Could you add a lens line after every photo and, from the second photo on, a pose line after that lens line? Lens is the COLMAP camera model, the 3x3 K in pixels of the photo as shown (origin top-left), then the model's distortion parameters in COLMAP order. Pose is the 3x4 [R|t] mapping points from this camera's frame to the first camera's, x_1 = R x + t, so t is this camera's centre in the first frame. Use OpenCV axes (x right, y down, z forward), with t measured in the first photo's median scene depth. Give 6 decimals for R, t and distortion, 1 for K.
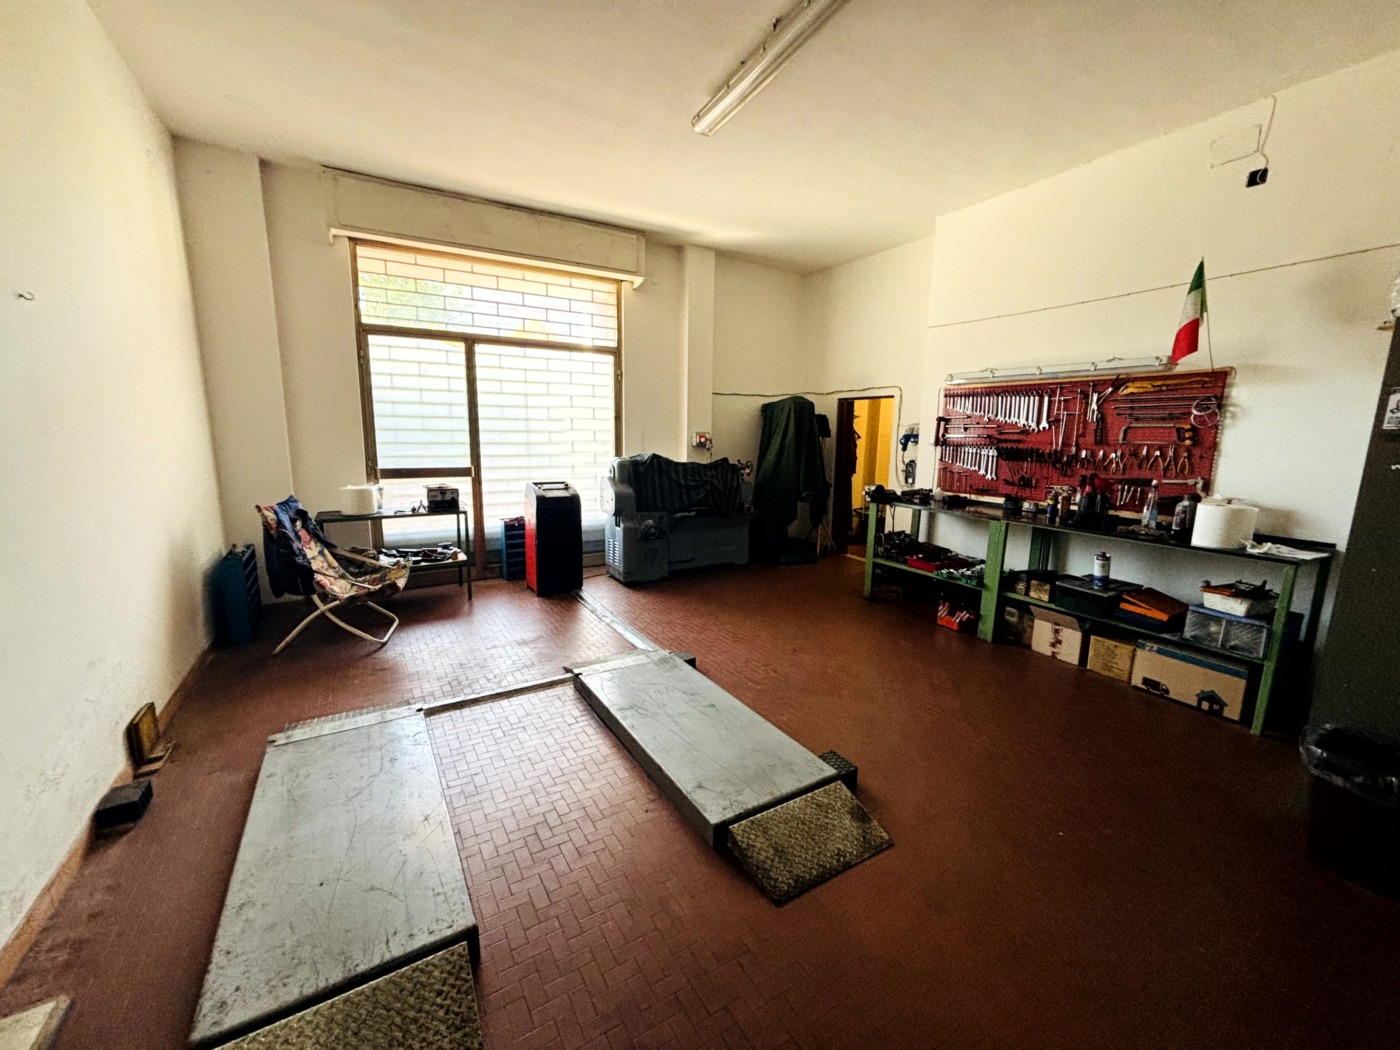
lens RADIAL K [[558.8, 0, 701.7], [0, 558.8, 521.8], [0, 0, 1]] dist [0.001012, -0.000328]
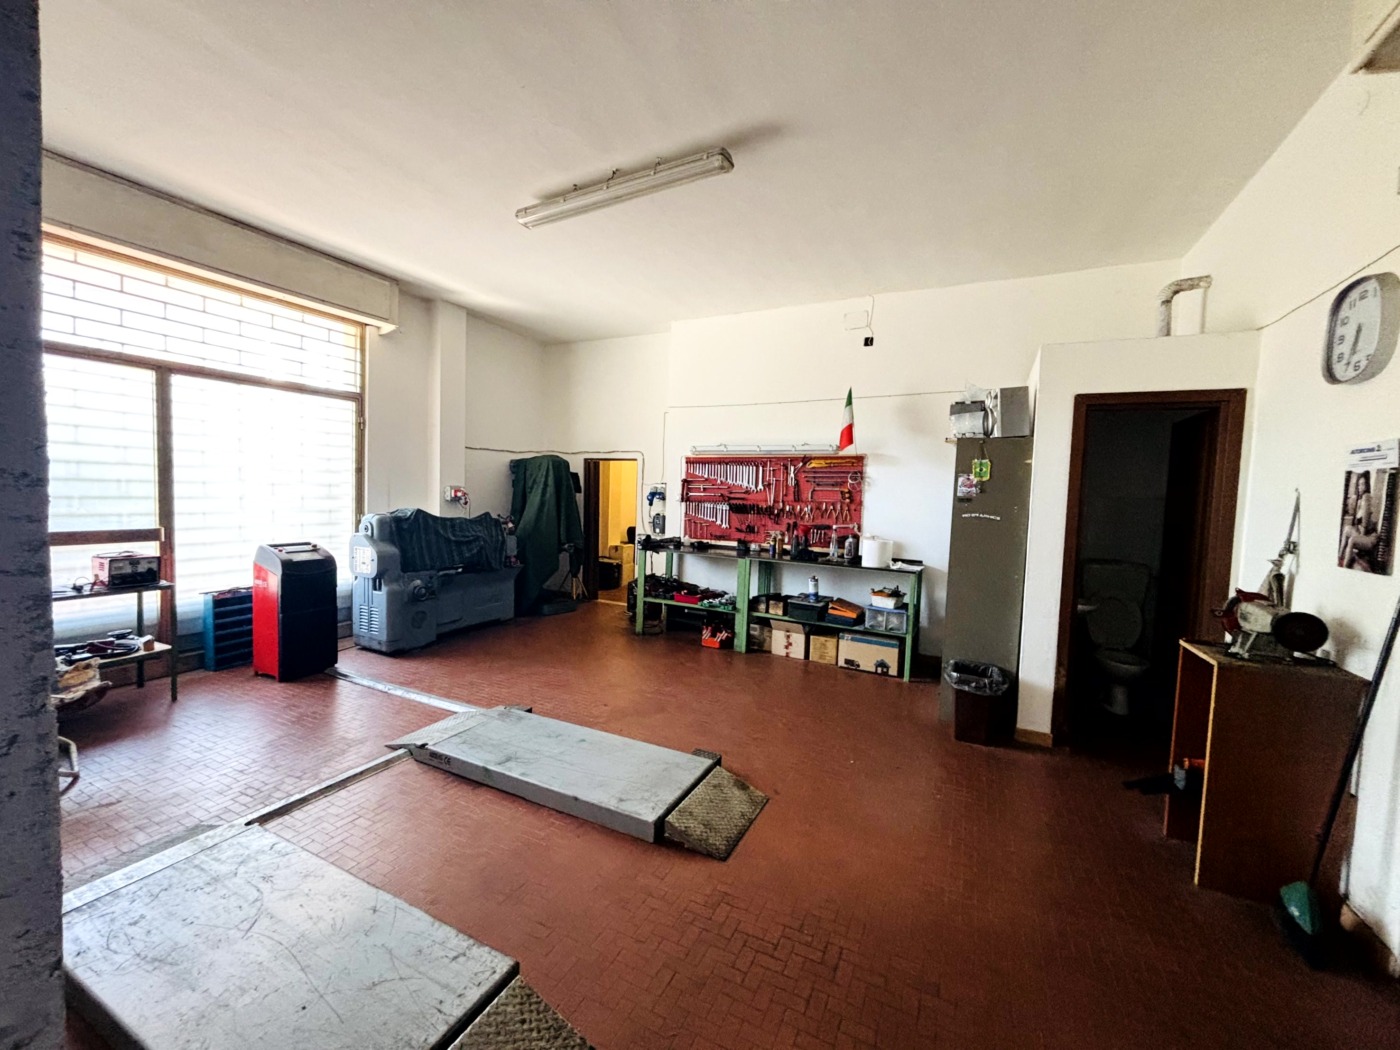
lens RADIAL K [[556.2, 0, 695.1], [0, 556.2, 524.0], [0, 0, 1]] dist [0.000817, -0.000312]
pose [[0.848082, -0.020701, 0.529461, -0.224749], [0.067500, 0.995316, -0.069206, -0.000877], [-0.525548, 0.094431, 0.845507, -0.047633]]
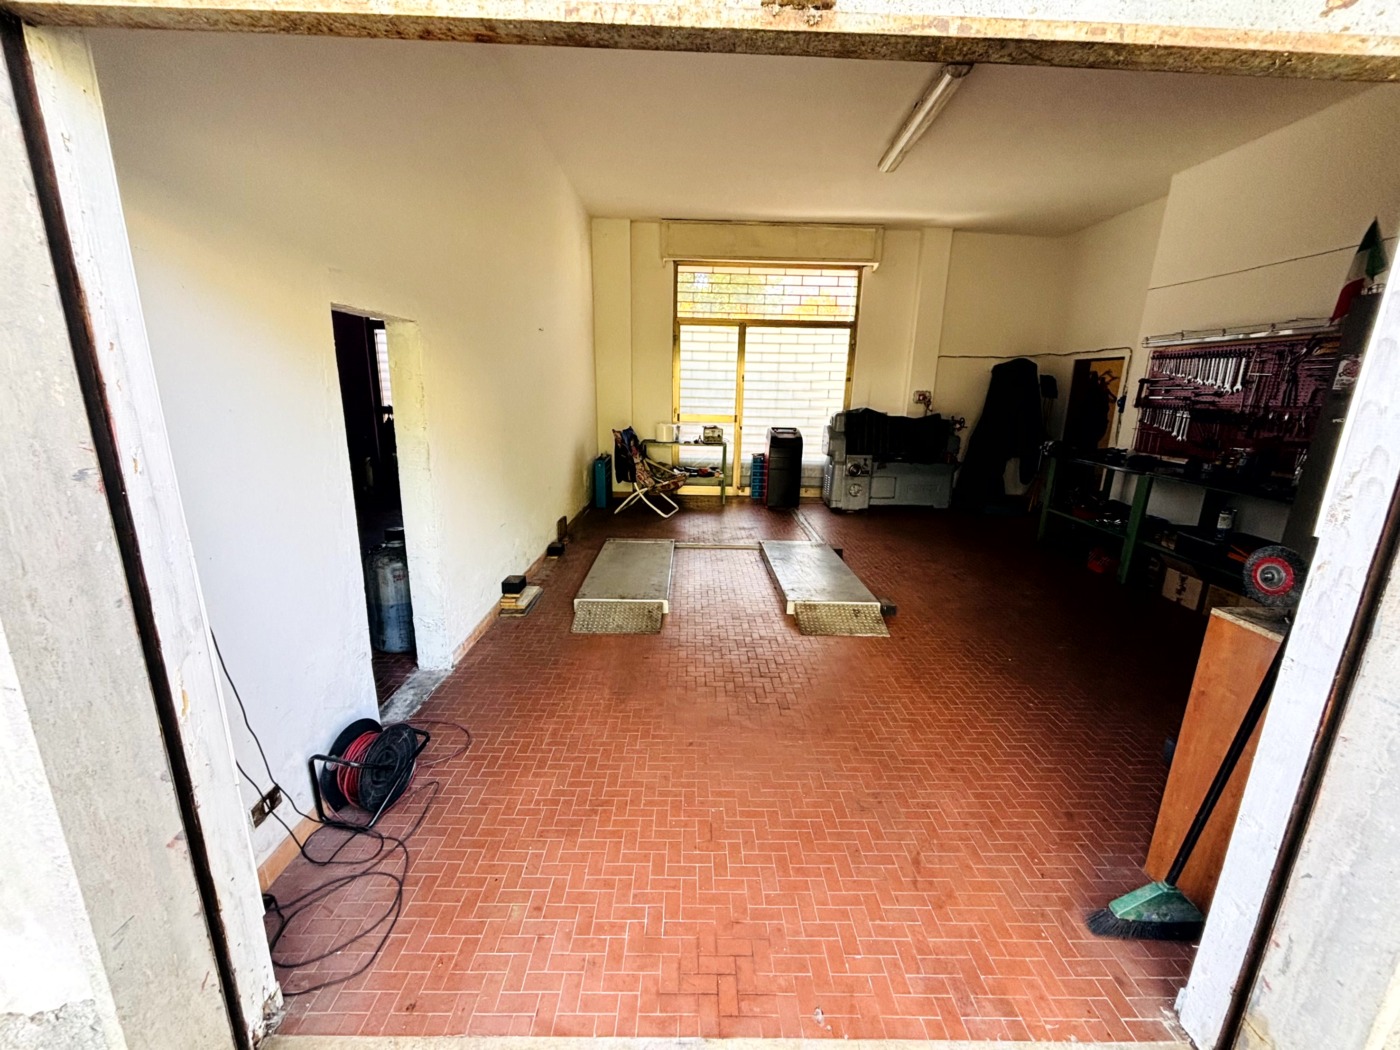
lens RADIAL K [[558.8, 0, 701.7], [0, 558.8, 521.8], [0, 0, 1]] dist [0.001012, -0.000328]
pose [[0.859797, 0.123827, -0.495395, 0.294228], [-0.090283, 0.991732, 0.091195, 0.057371], [0.502591, -0.033683, 0.863868, -0.330017]]
